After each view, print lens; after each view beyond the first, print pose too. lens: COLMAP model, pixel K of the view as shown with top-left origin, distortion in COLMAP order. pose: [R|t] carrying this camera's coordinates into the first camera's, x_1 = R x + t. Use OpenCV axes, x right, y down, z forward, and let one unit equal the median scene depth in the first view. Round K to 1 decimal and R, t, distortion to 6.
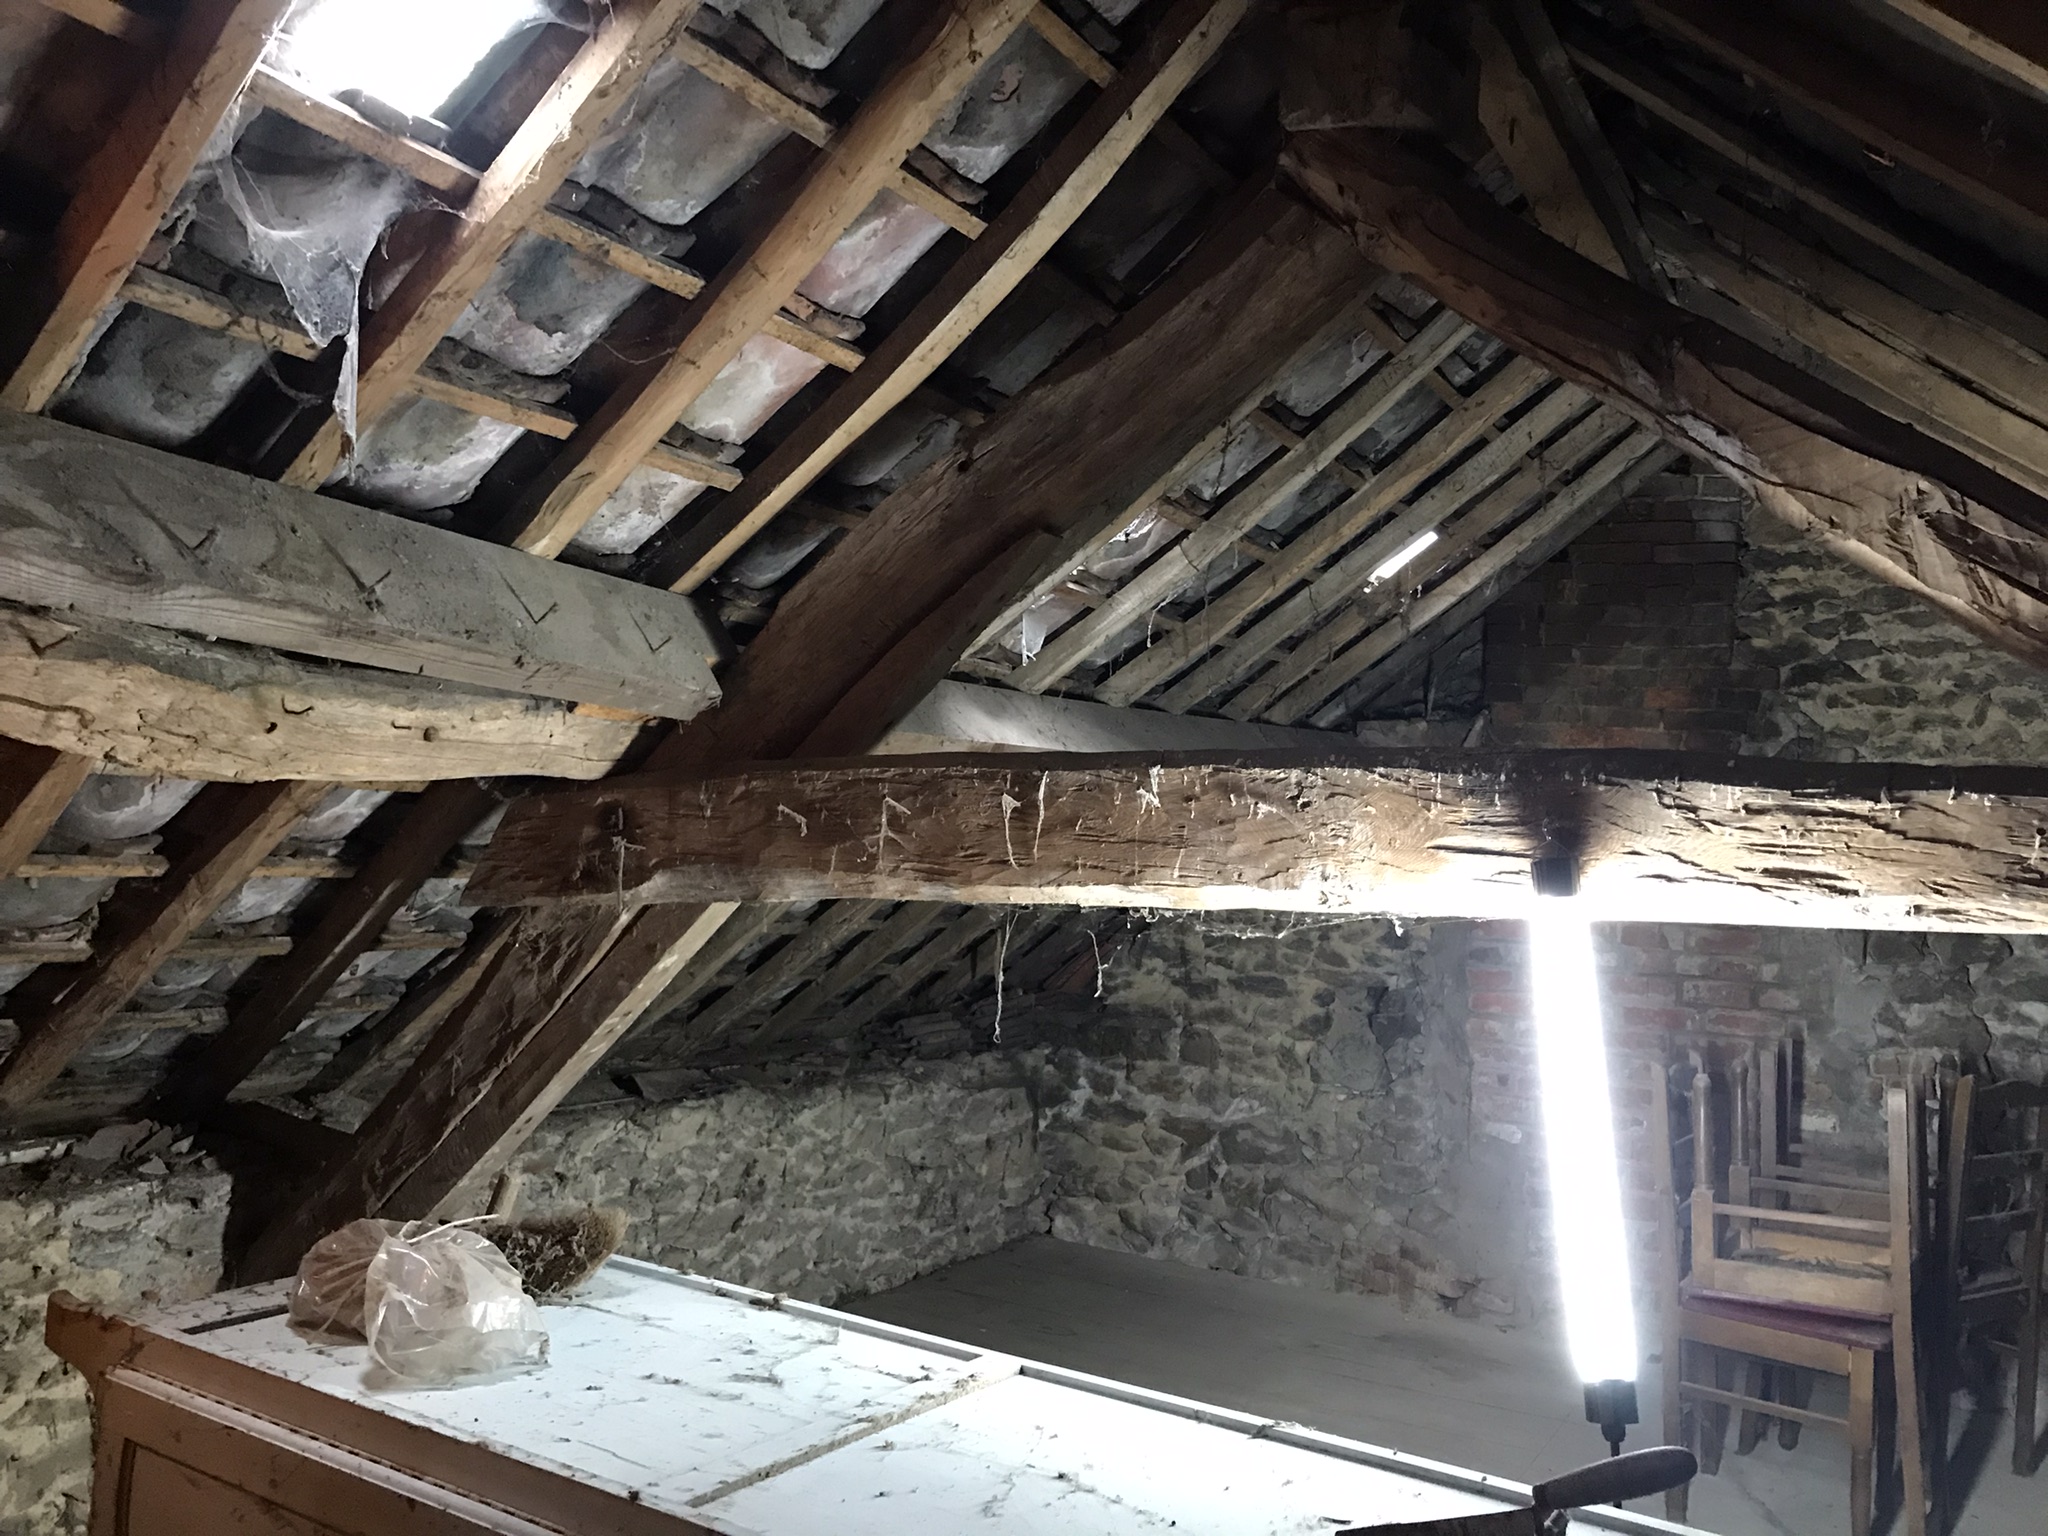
lens RADIAL K [[1697.5, 0, 1021.6], [0, 1697.5, 750.9], [0, 0, 1]] dist [0.010257, -0.009677]
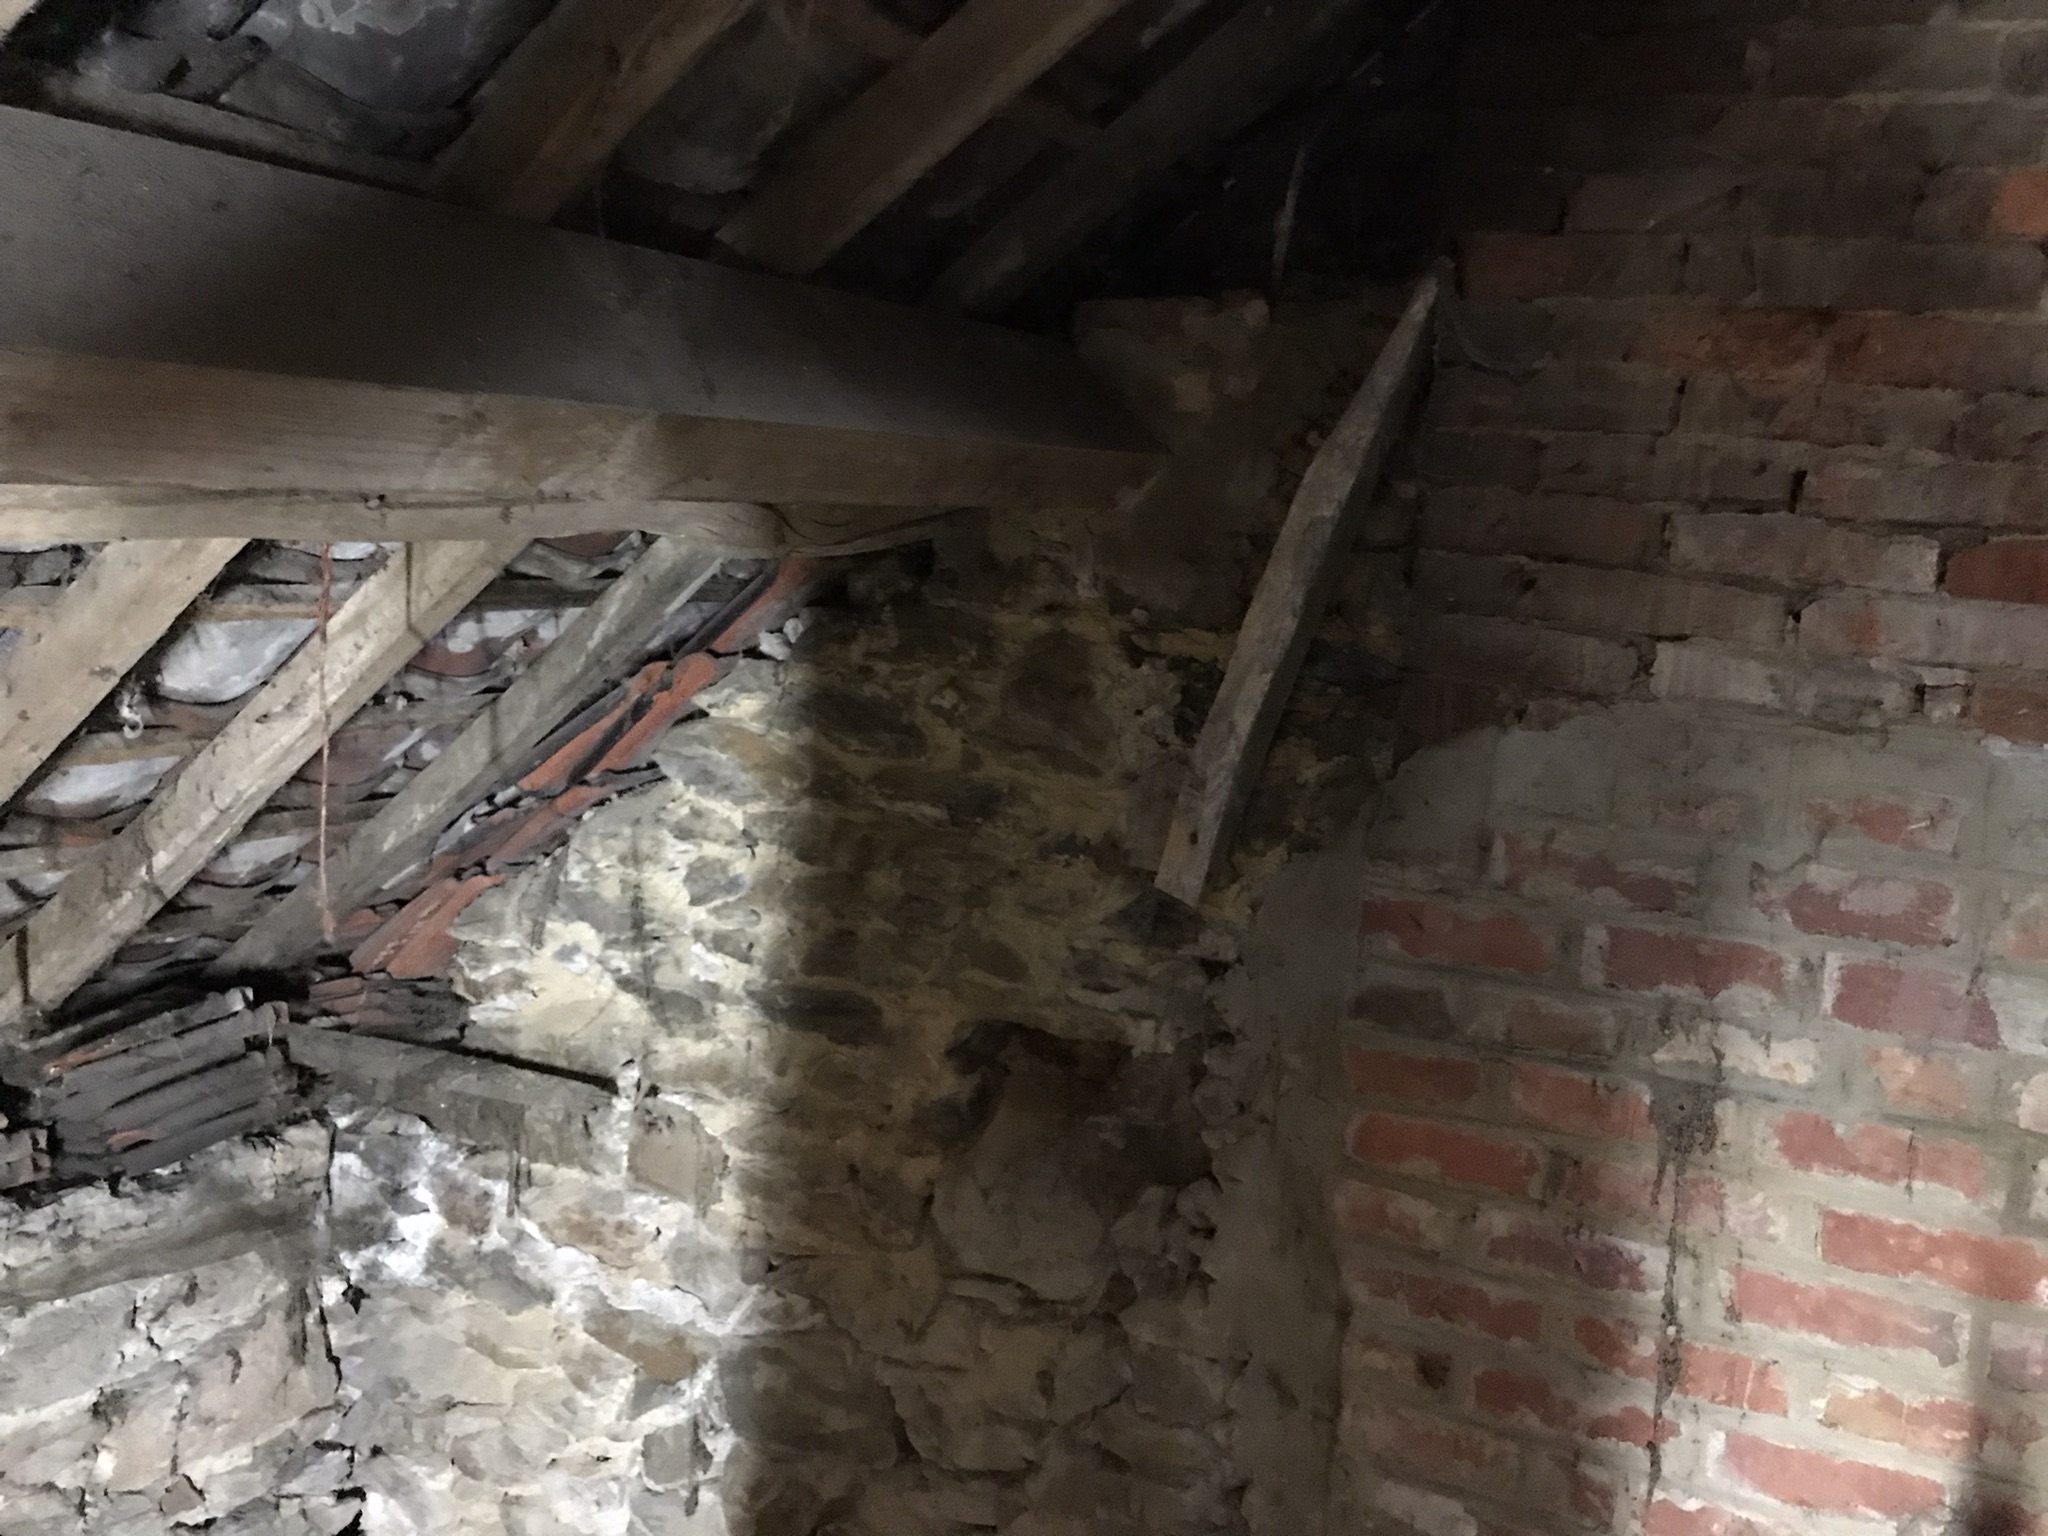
lens RADIAL K [[1697.5, 0, 1021.6], [0, 1697.5, 750.9], [0, 0, 1]] dist [0.010257, -0.009677]
pose [[0.997472, 0.008775, 0.070515, 0.183136], [-0.021342, 0.983525, 0.179508, 0.010100], [-0.067778, -0.180559, 0.981226, 0.720029]]
